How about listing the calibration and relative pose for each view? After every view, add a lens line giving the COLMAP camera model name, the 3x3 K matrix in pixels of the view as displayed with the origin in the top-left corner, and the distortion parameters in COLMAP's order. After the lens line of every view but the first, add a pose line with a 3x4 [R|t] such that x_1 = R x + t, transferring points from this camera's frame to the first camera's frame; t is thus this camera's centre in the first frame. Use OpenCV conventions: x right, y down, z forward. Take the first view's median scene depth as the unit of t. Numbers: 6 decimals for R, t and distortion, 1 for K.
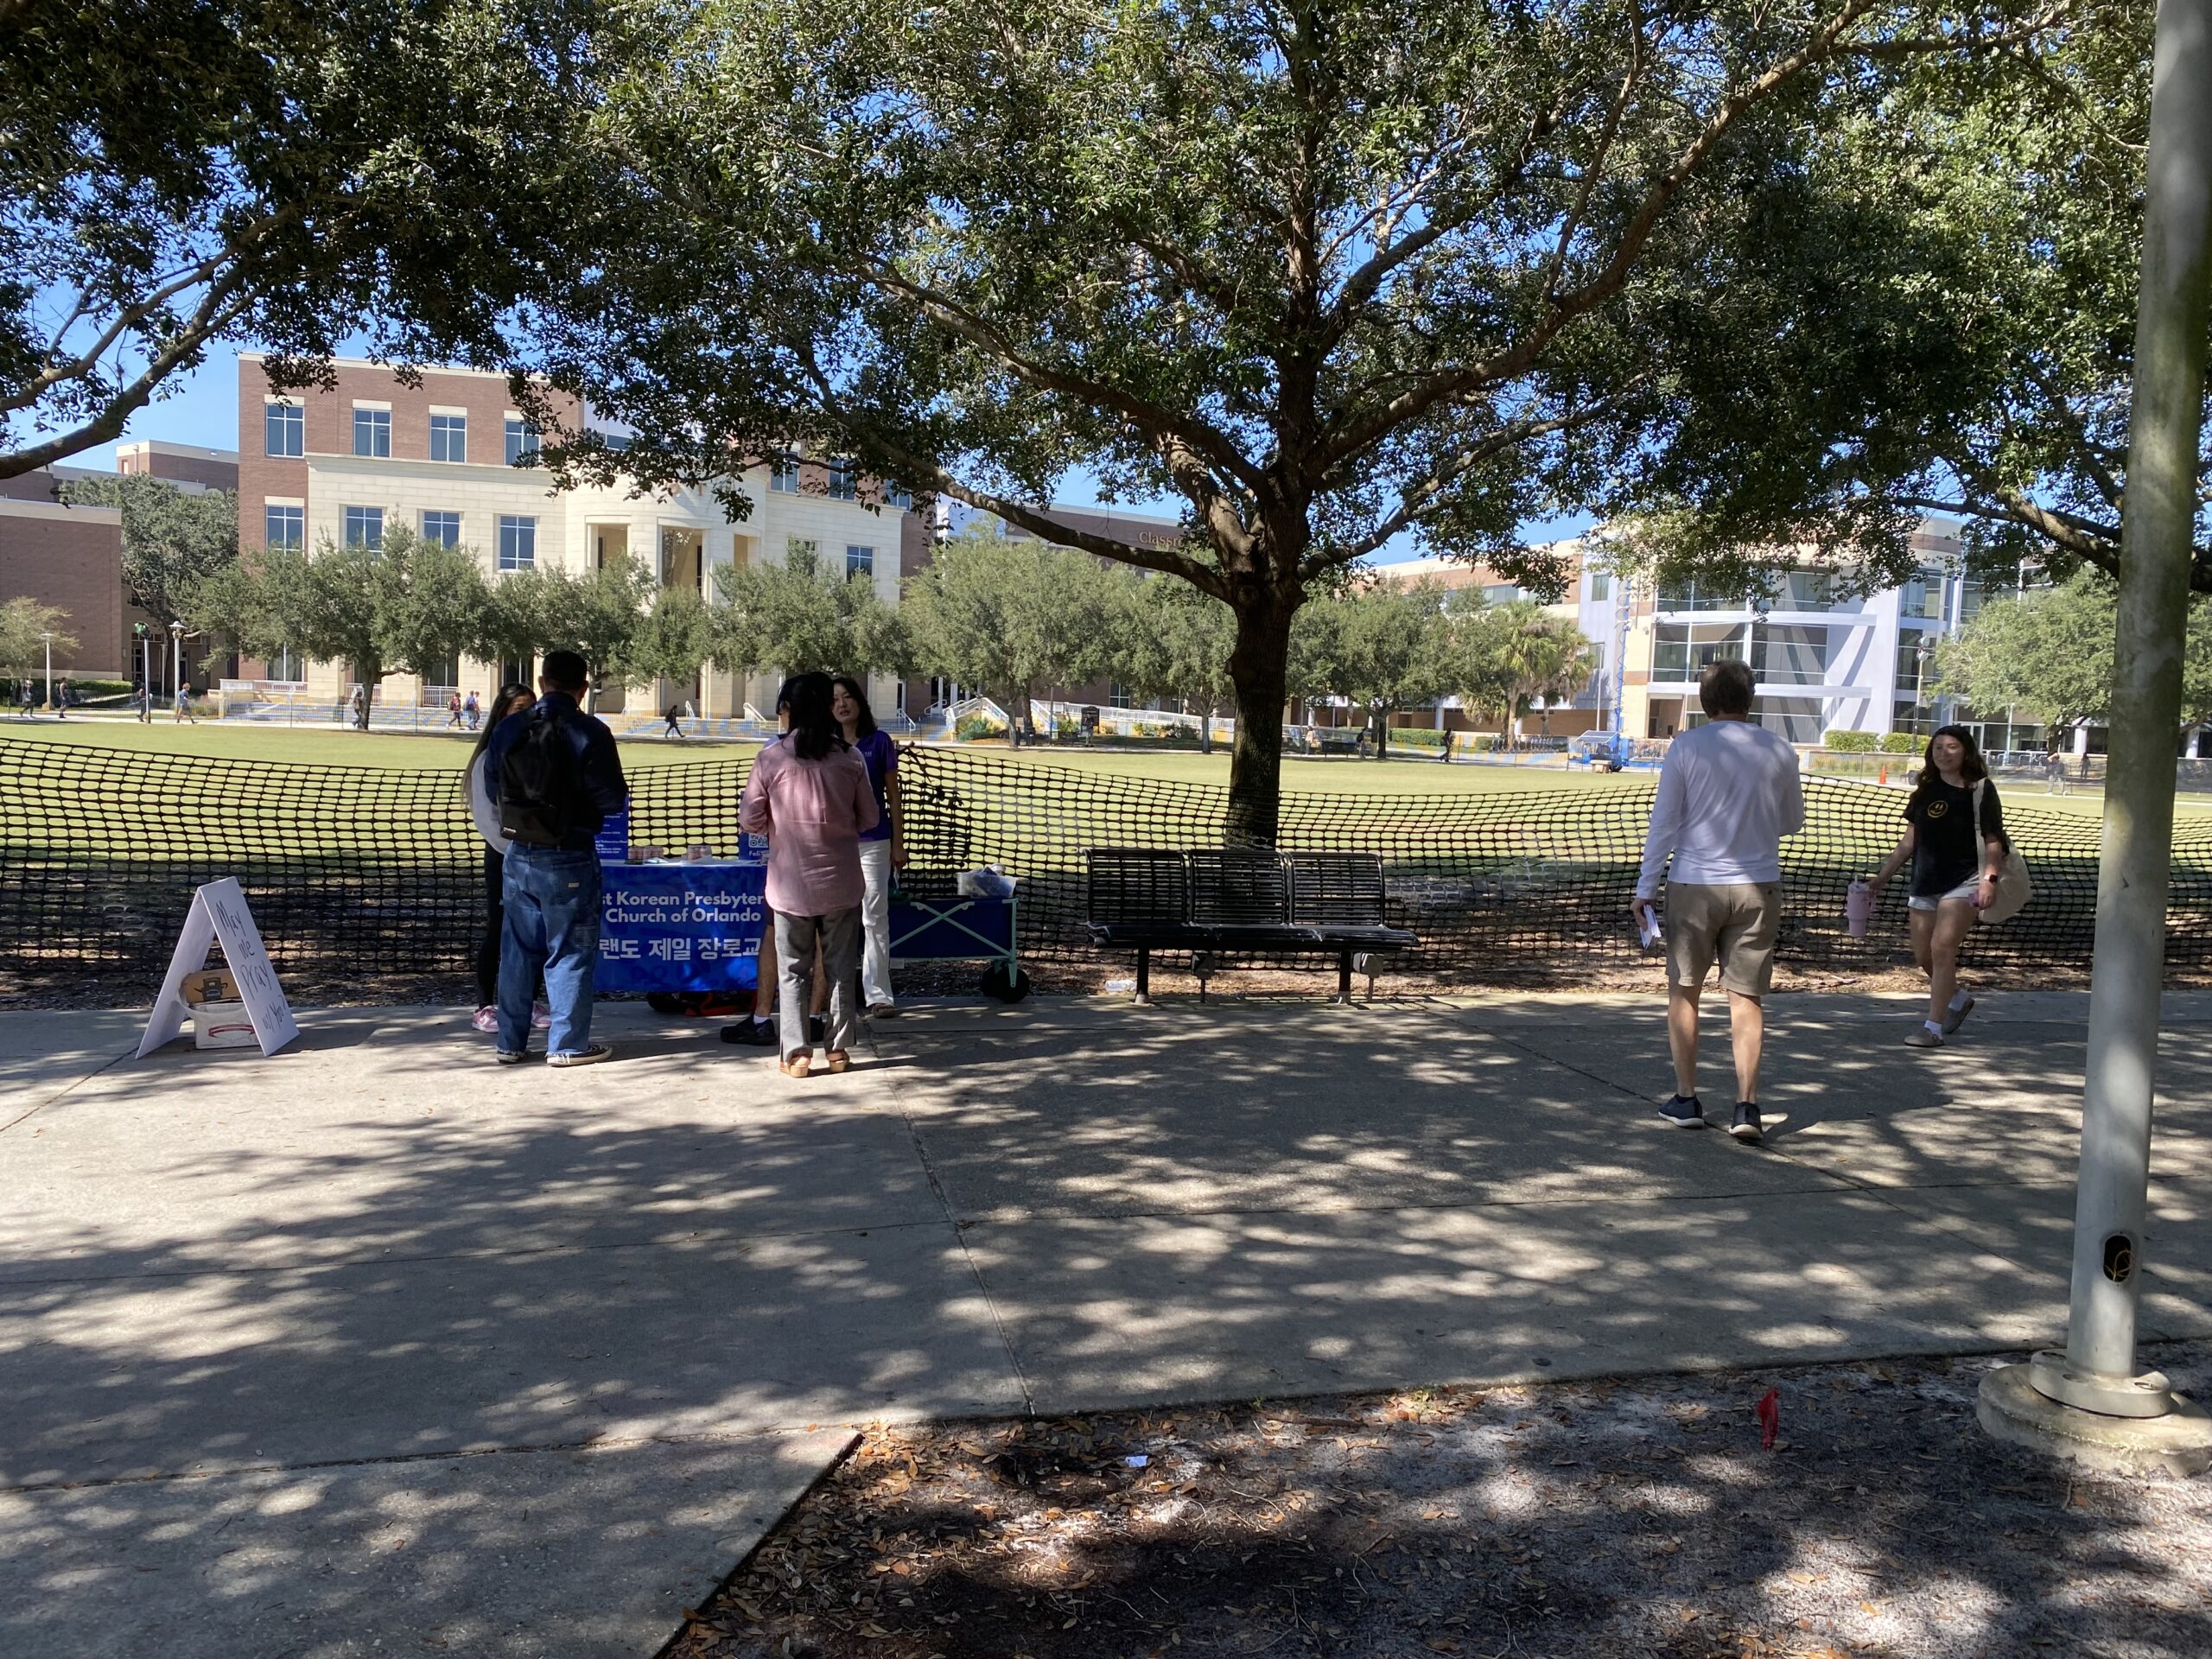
lens RADIAL K [[1656.8, 0, 1097.5], [0, 1656.8, 881.6], [0, 0, 1]] dist [0.045696, -0.045299]
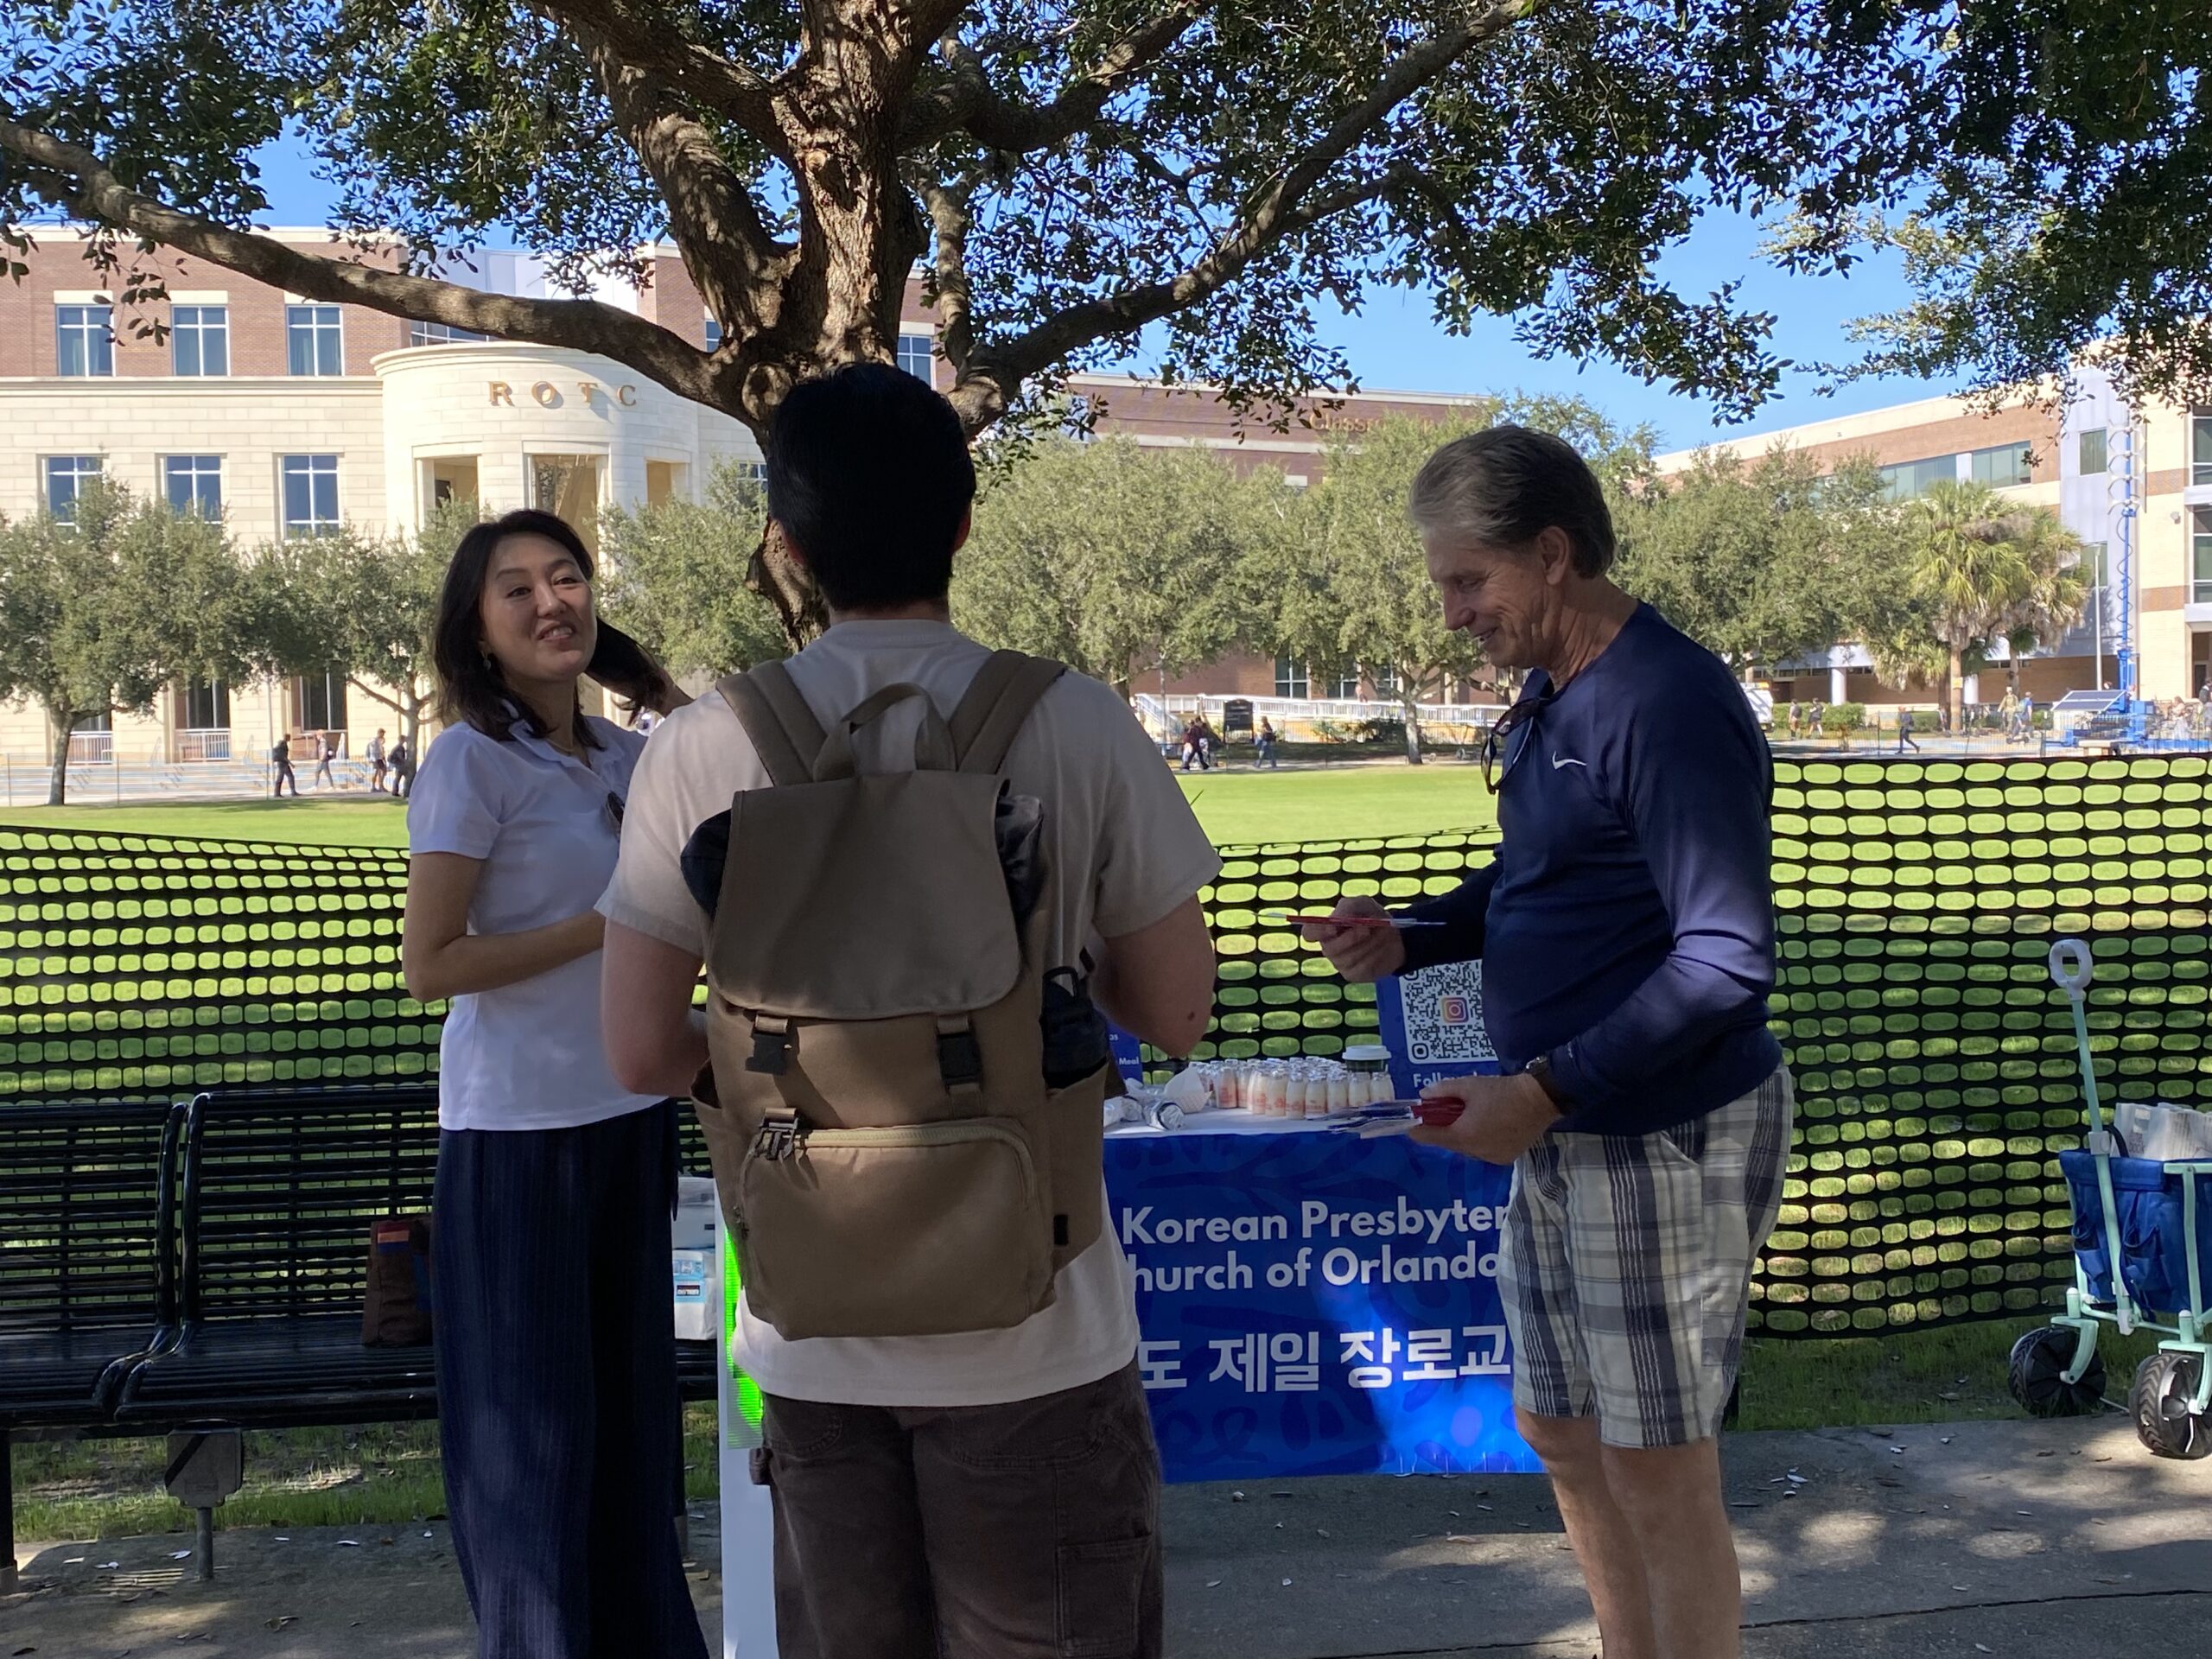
lens RADIAL K [[2567.0, 0, 1062.7], [0, 2567.0, 826.2], [0, 0, 1]] dist [0.221343, -0.736869]
pose [[0.993440, -0.053114, -0.101268, 0.458654], [0.047101, 0.997034, -0.060869, -0.060719], [0.104200, 0.055700, 0.992995, 0.824302]]
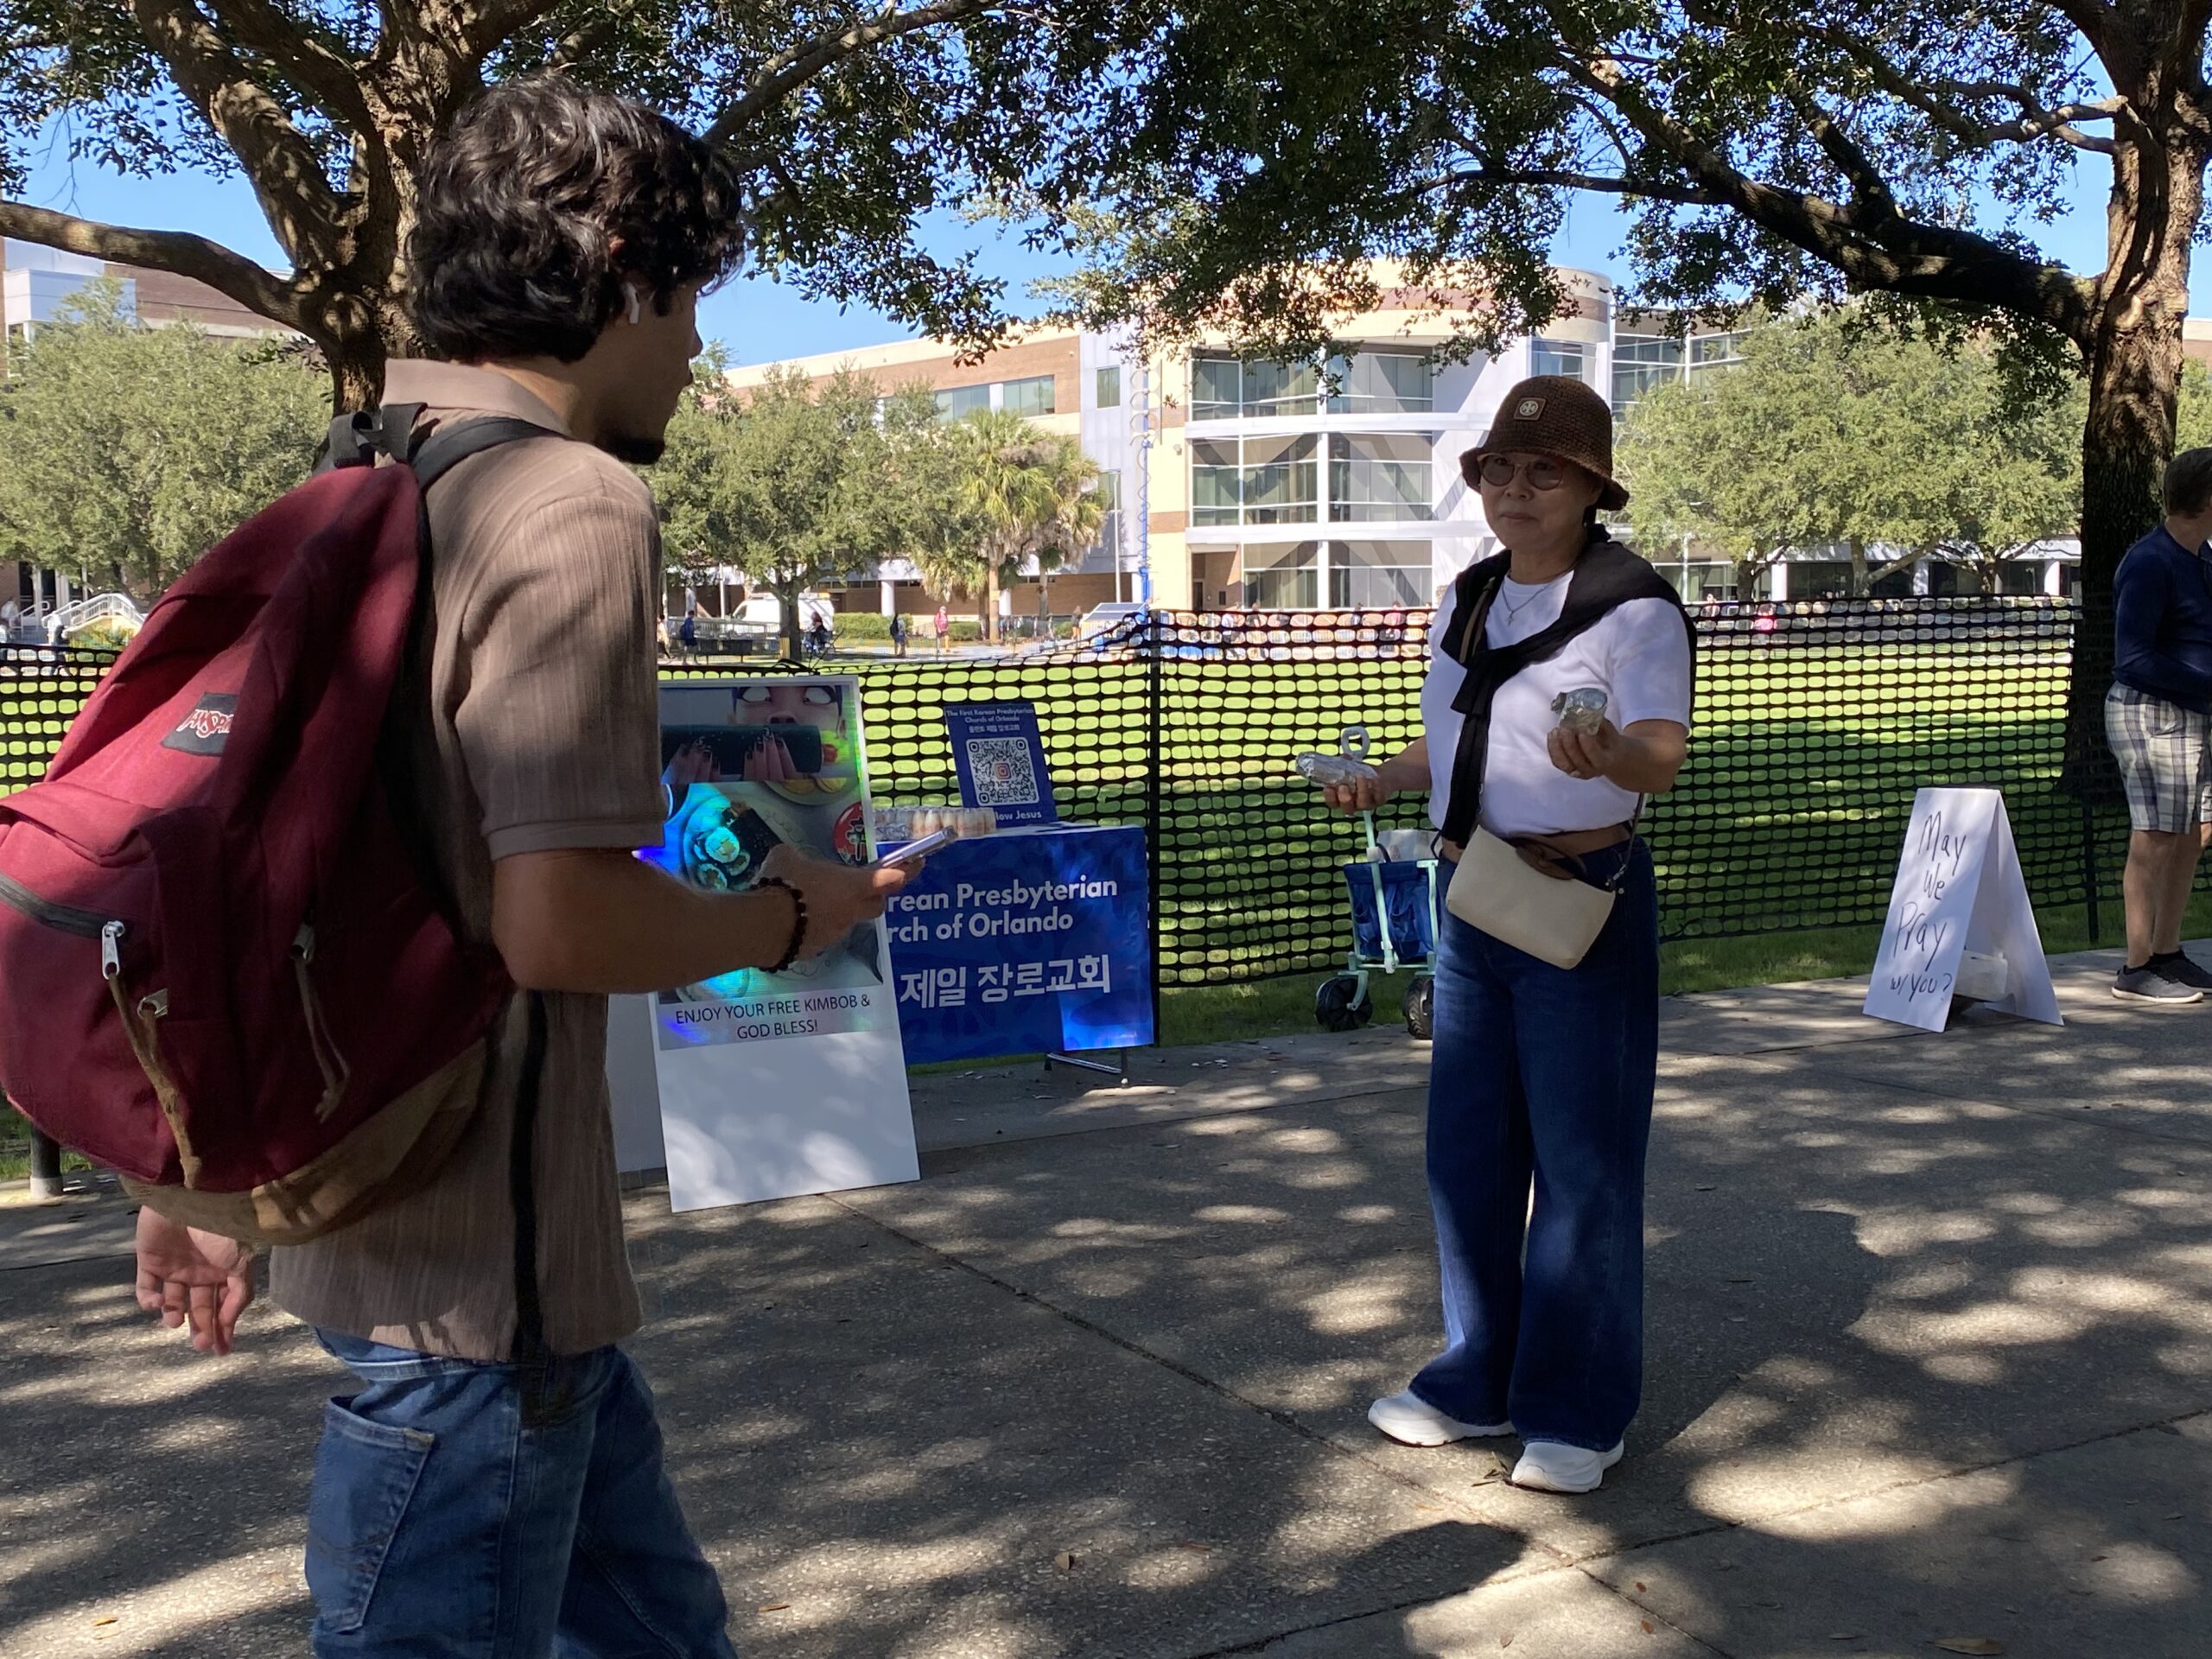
lens RADIAL K [[2574.3, 0, 1048.0], [0, 2574.3, 814.1], [0, 0, 1]] dist [0.160566, -0.485968]
pose [[0.965107, -0.069283, 0.252522, 0.178449], [0.073878, 0.997229, -0.008748, -0.009951], [-0.251217, 0.027099, 0.967551, 0.423190]]
